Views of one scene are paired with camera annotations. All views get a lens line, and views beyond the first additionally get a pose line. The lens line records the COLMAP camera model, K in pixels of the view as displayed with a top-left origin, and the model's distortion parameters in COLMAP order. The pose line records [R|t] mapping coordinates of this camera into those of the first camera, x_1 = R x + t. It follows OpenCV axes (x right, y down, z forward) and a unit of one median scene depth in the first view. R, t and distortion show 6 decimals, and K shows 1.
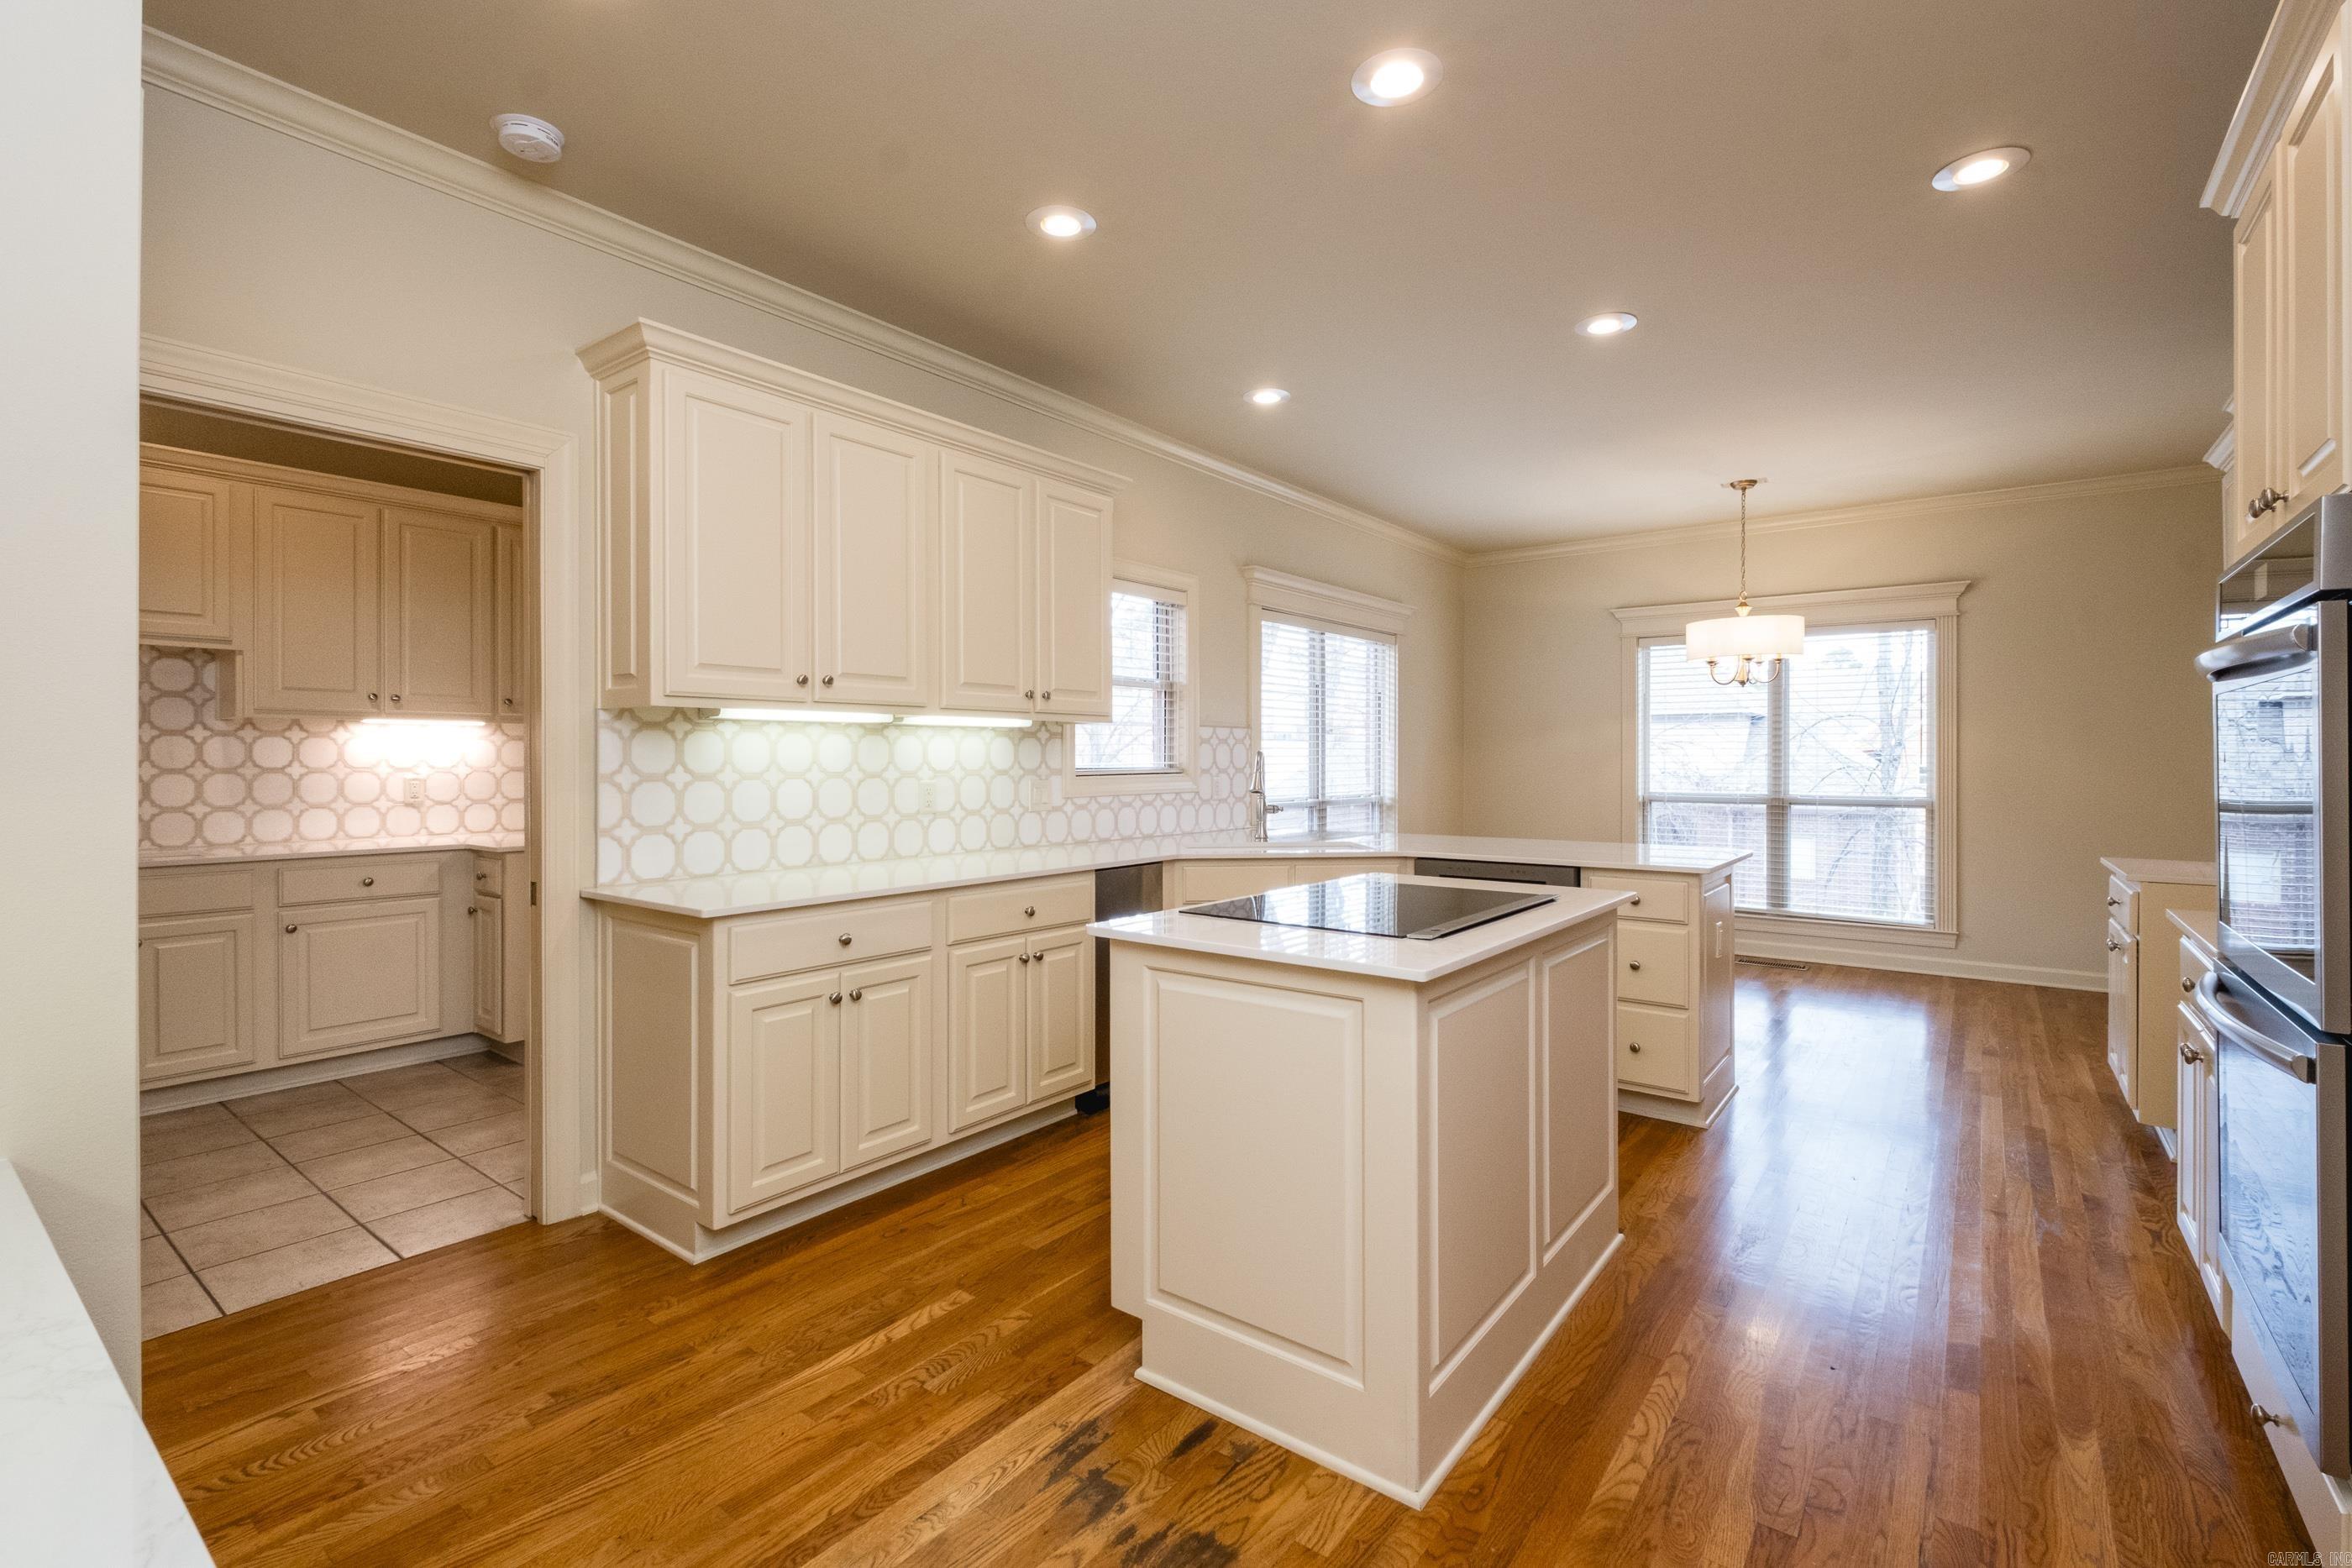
lens RADIAL K [[1029.4, 0, 1180.6], [0, 1029.4, 753.8], [0, 0, 1]] dist [0.003206, 0.000221]
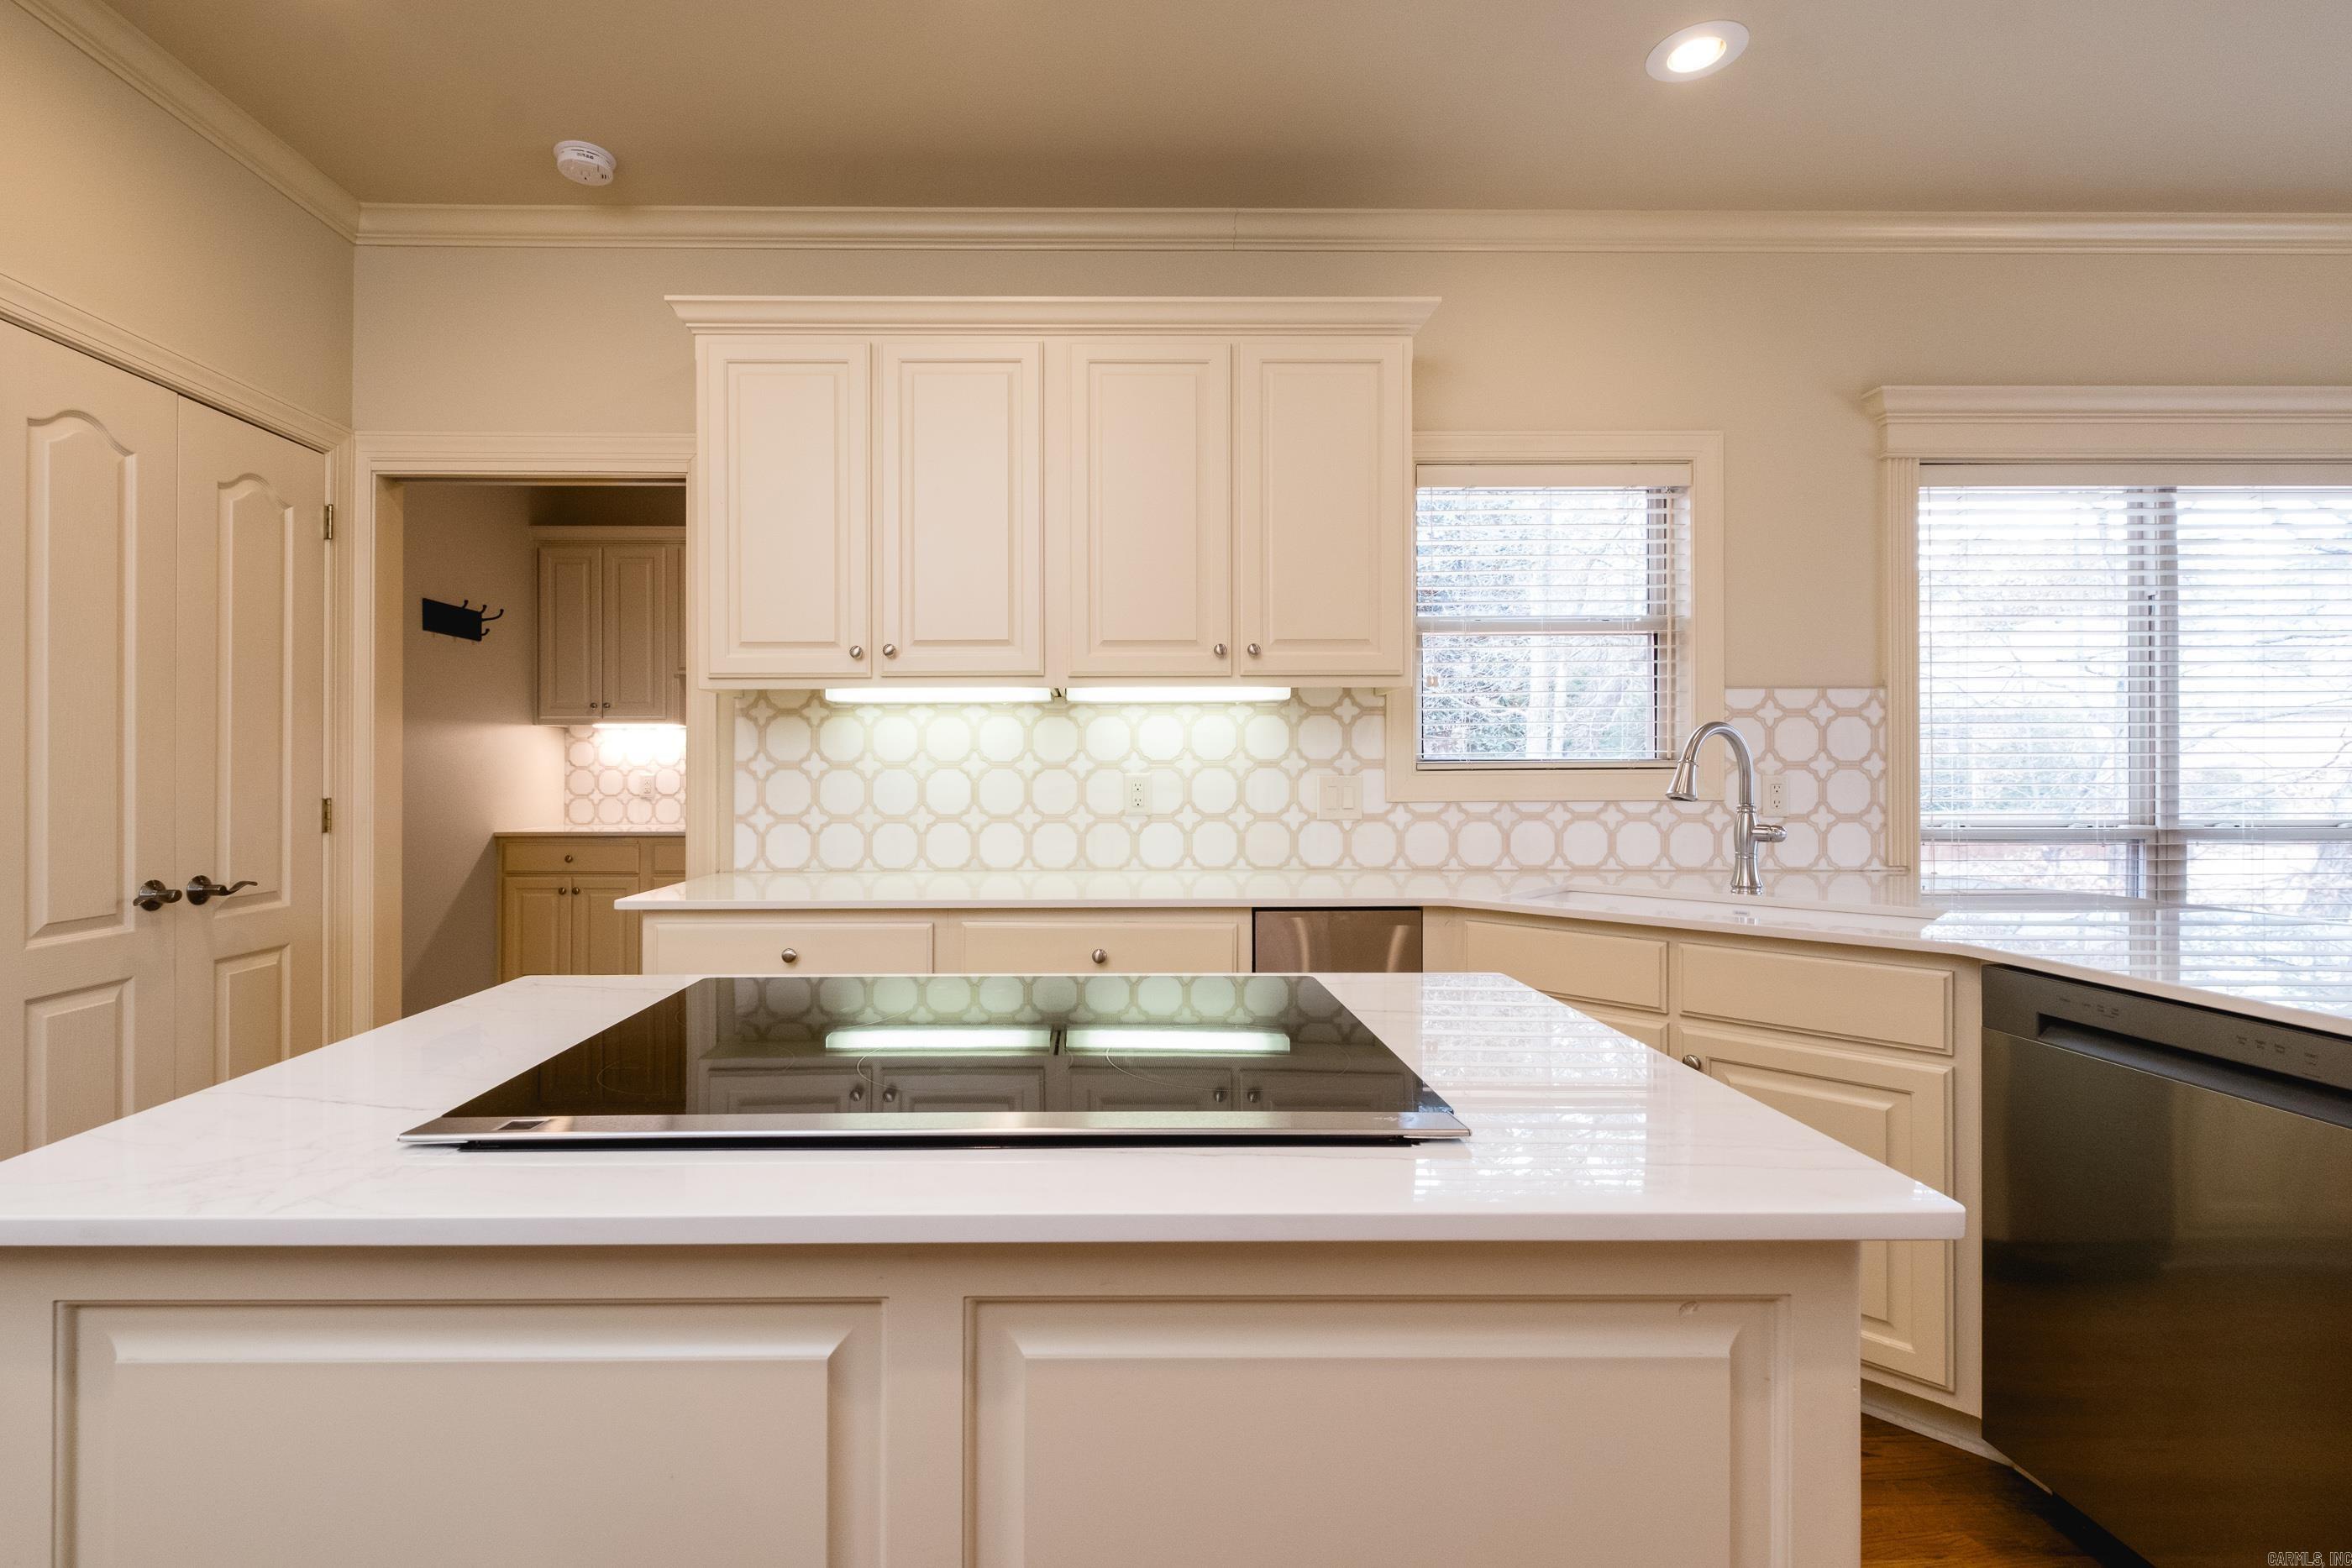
lens RADIAL K [[1050.7, 0, 1113.7], [0, 1050.7, 766.5], [0, 0, 1]] dist [-0.000910, -0.000105]
pose [[0.622609, -0.000425, -0.782533, 0.398686], [0.006731, 0.999966, 0.004812, 0.018410], [0.782504, -0.008263, 0.622591, 0.531636]]
